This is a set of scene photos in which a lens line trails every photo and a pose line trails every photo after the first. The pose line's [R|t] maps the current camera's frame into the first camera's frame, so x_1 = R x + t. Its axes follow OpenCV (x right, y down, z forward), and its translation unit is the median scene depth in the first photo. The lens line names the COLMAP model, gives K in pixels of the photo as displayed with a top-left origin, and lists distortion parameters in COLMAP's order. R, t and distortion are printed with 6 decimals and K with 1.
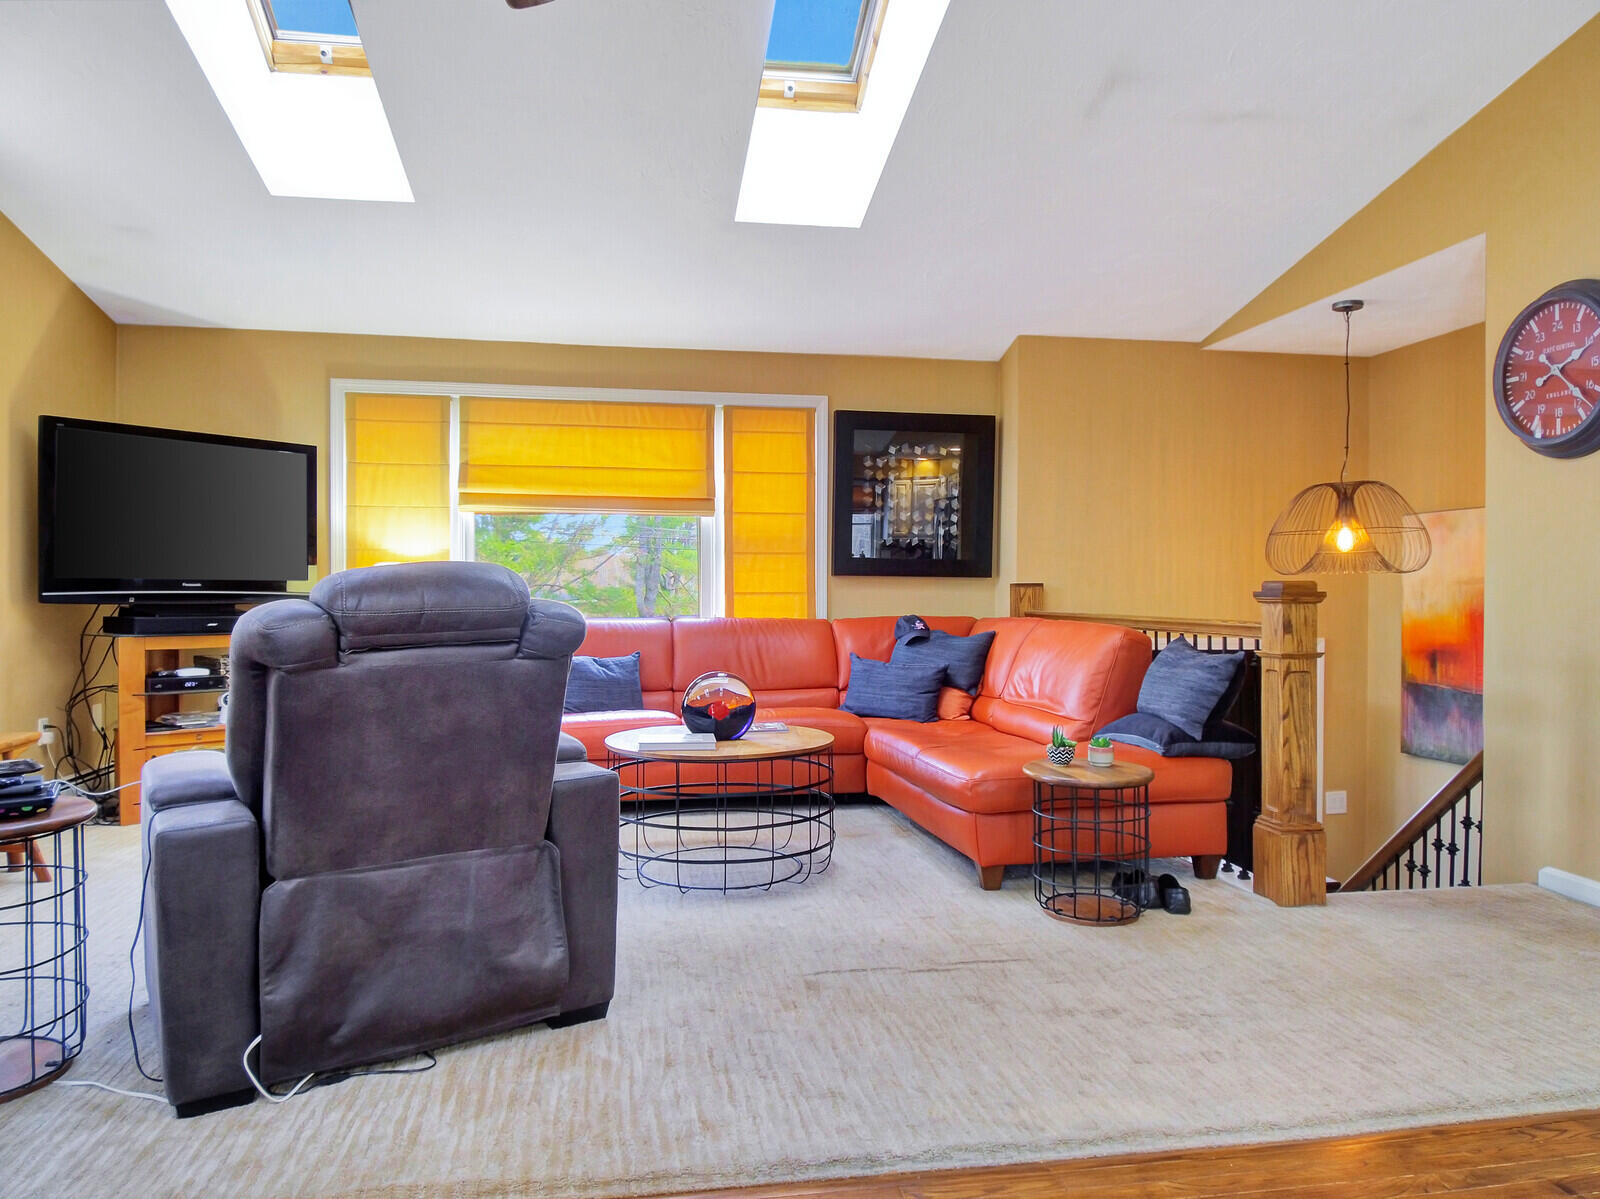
lens RADIAL K [[1114.7, 0, 802.7], [0, 1114.7, 602.6], [0, 0, 1]] dist [0.068363, -0.082678]
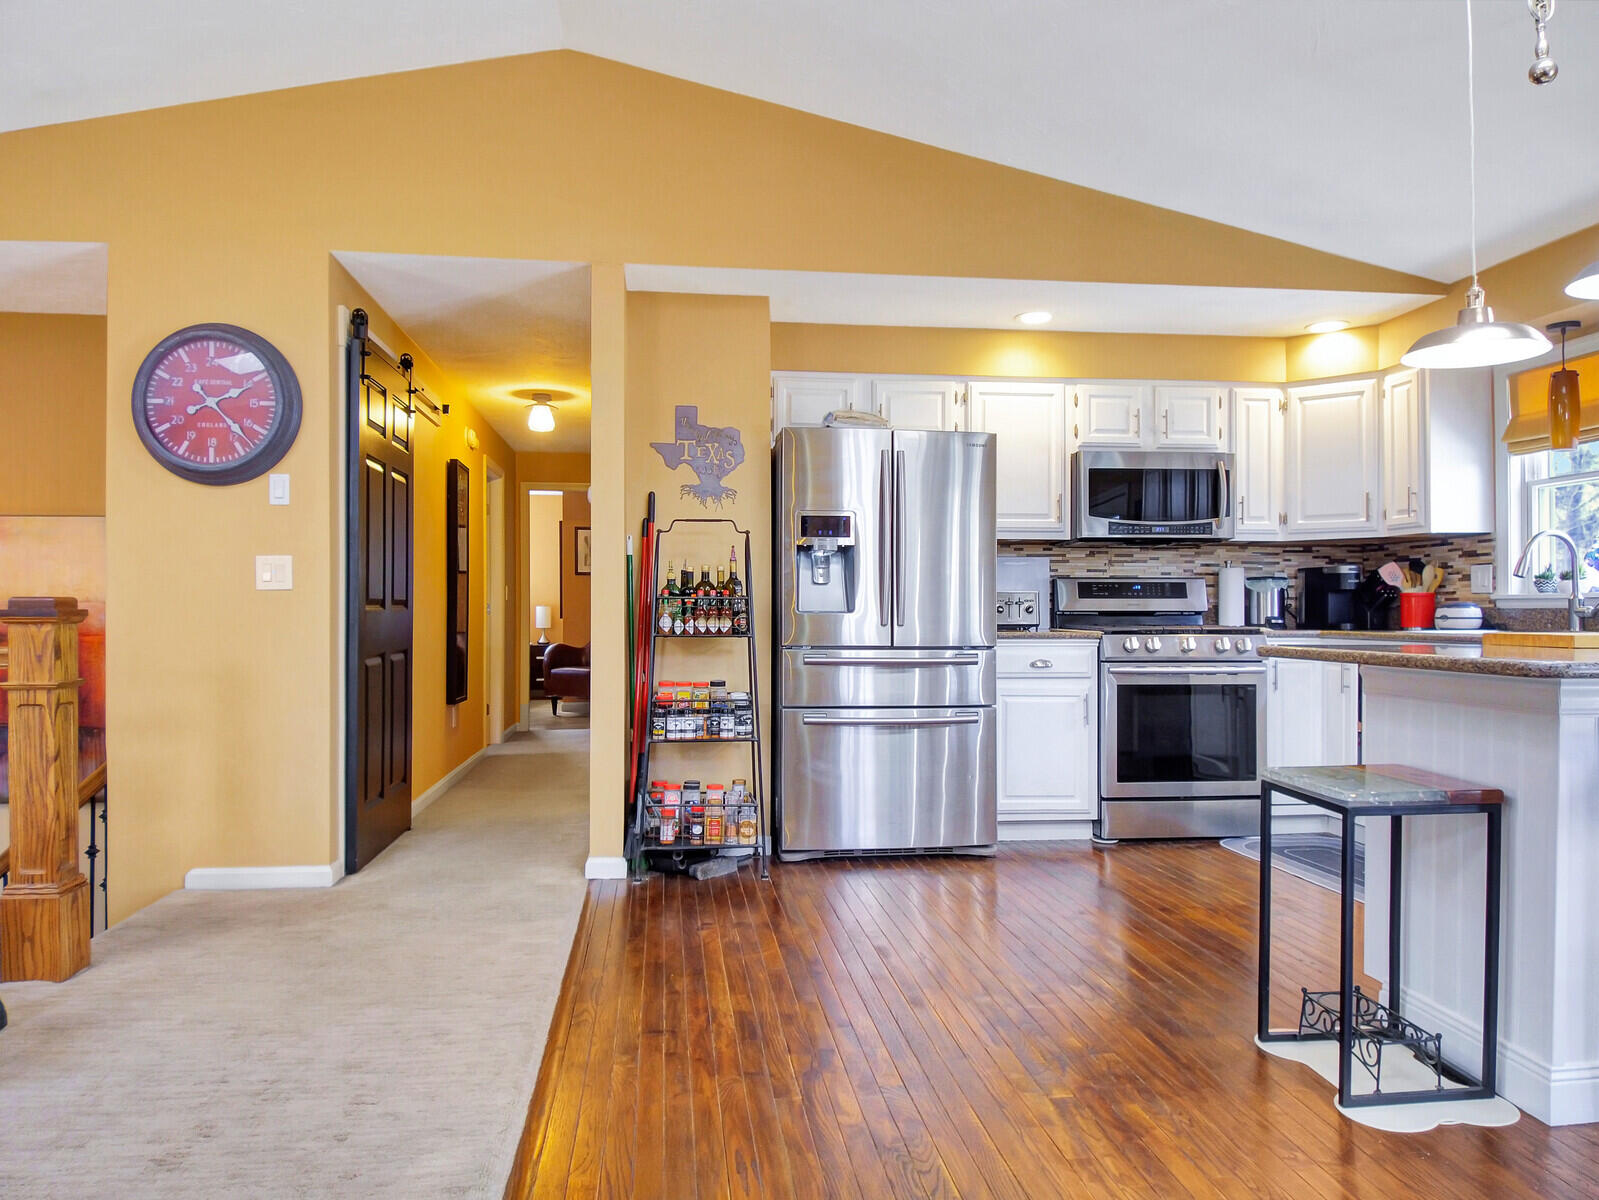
lens RADIAL K [[1114.0, 0, 802.2], [0, 1114.0, 603.1], [0, 0, 1]] dist [0.068363, -0.082678]
pose [[0.049379, 0.000693, 0.998780, -0.385226], [0.011166, 0.999937, -0.001246, -0.007333], [-0.998718, 0.011214, 0.049368, 0.393657]]
